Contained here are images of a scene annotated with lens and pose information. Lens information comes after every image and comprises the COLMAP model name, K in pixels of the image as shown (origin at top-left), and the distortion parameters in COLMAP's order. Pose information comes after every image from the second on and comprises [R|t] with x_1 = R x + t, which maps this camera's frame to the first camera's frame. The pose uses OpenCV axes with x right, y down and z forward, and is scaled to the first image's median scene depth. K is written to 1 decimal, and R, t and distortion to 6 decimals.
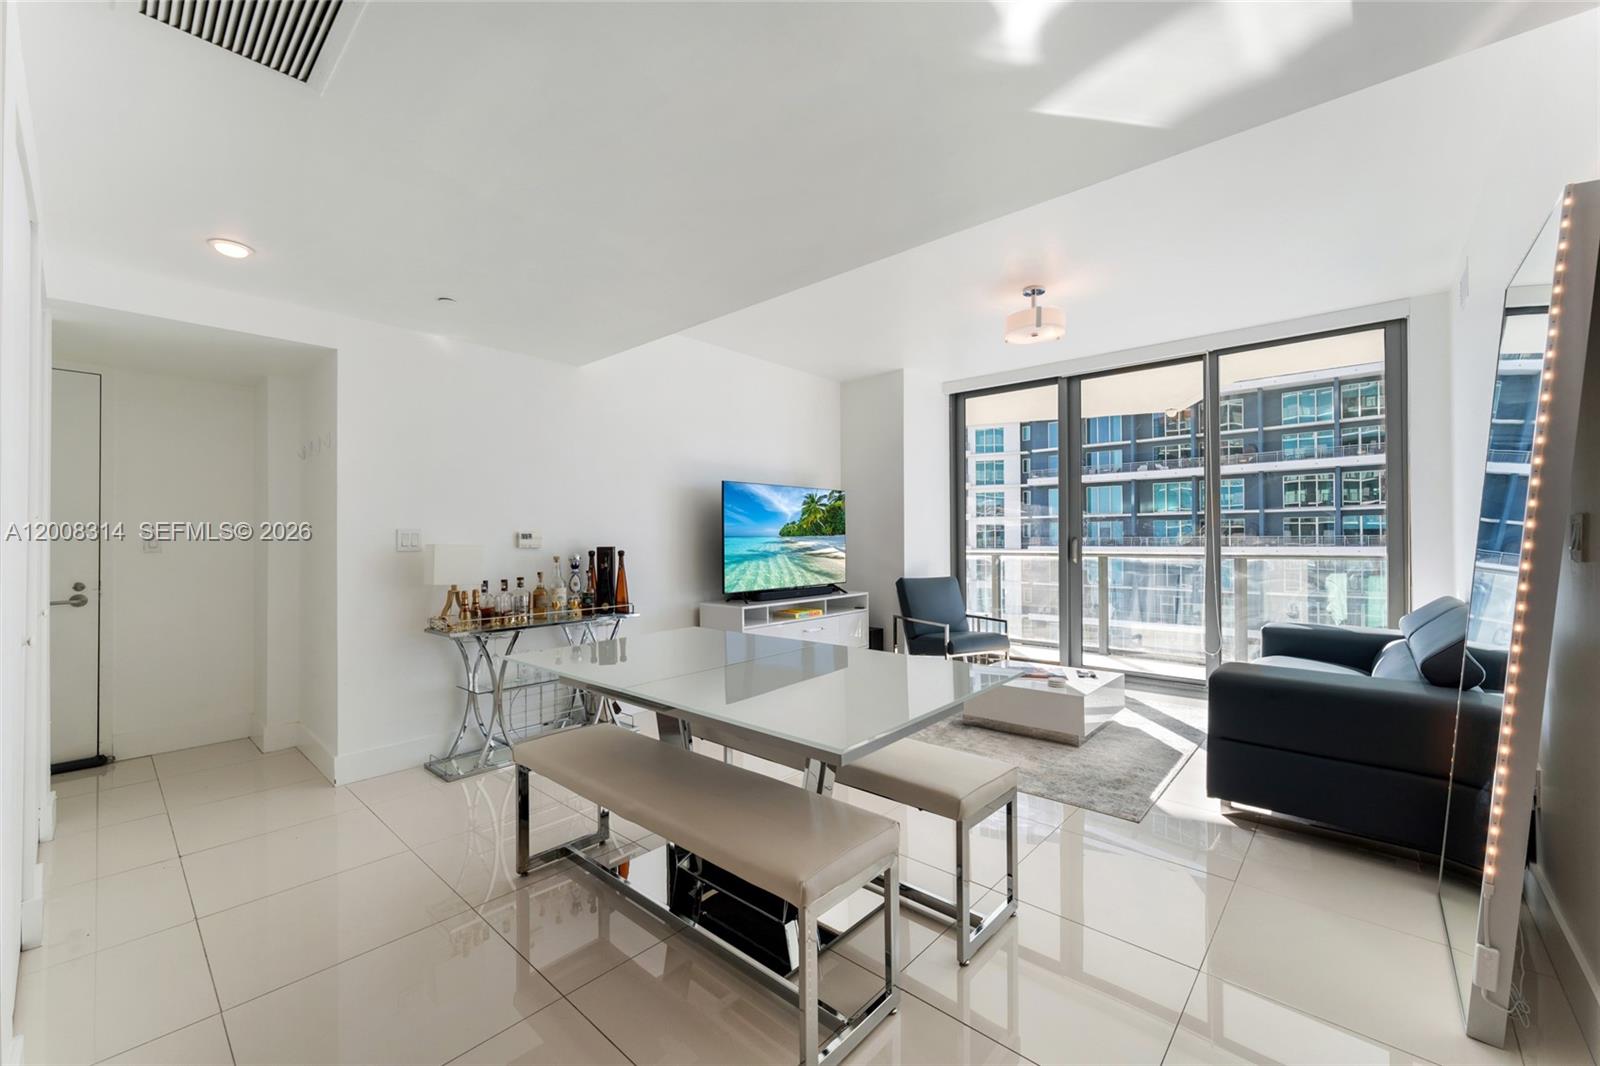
lens RADIAL K [[640.0, 0, 795.6], [0, 640.0, 534.9], [0, 0, 1]] dist [0.001390, -0.000008]
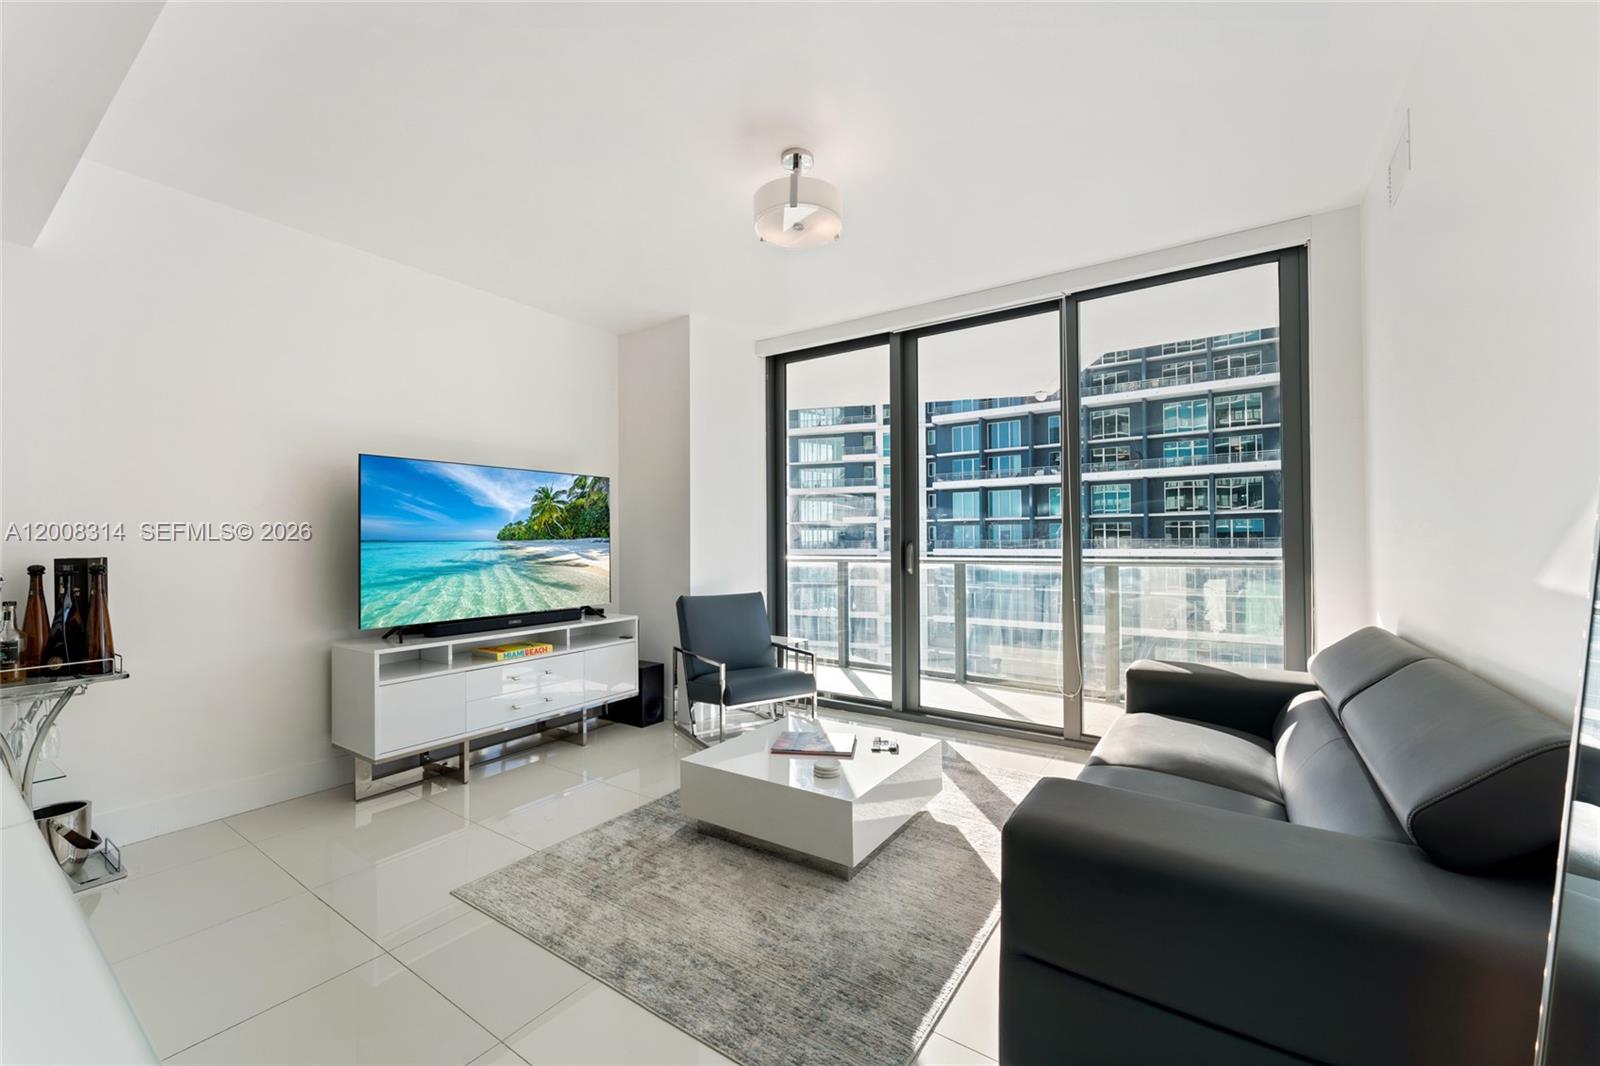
lens RADIAL K [[640.0, 0, 799.5], [0, 640.0, 535.0], [0, 0, 1]] dist [0.001390, -0.000008]
pose [[0.991389, 0.000869, 0.130943, 0.201006], [-0.000312, 0.999991, -0.004274, -0.000277], [-0.130946, 0.004196, 0.991381, 0.250414]]
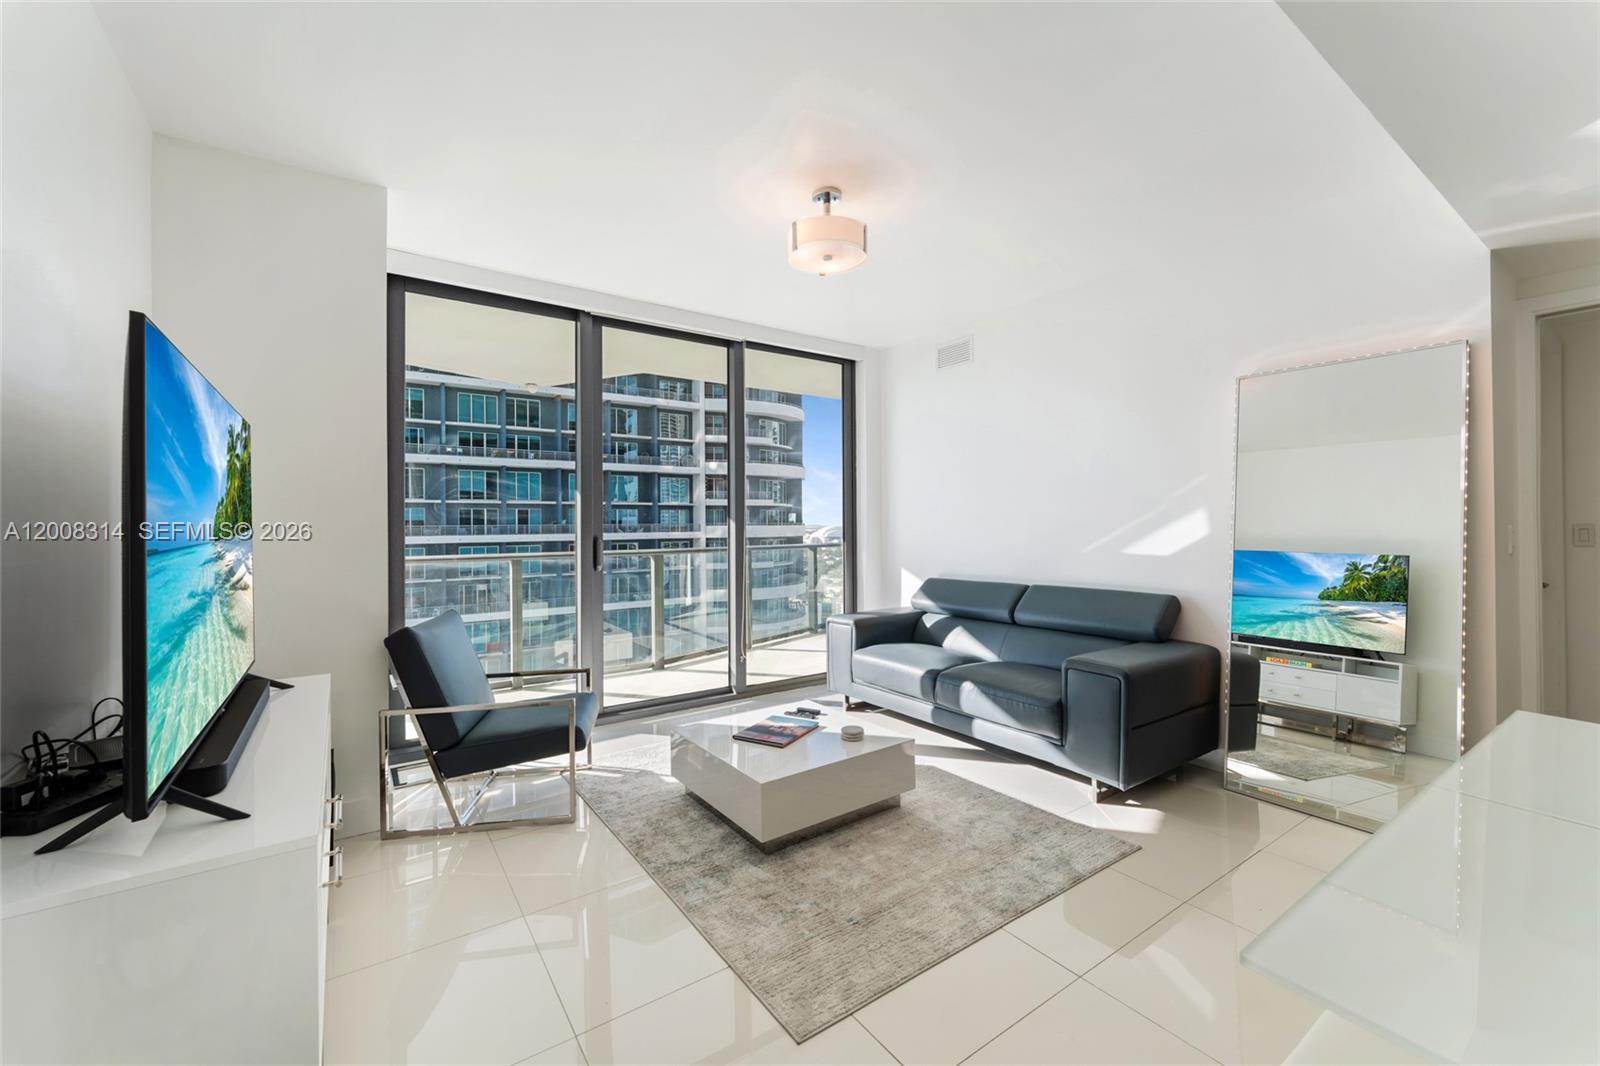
lens RADIAL K [[640.0, 0, 791.8], [0, 640.0, 524.3], [0, 0, 1]] dist [0.001390, -0.000008]
pose [[0.224328, 0.001184, 0.974513, -0.231077], [-0.001487, 0.999999, -0.000872, -0.009711], [-0.974513, -0.001253, 0.224329, 0.609696]]
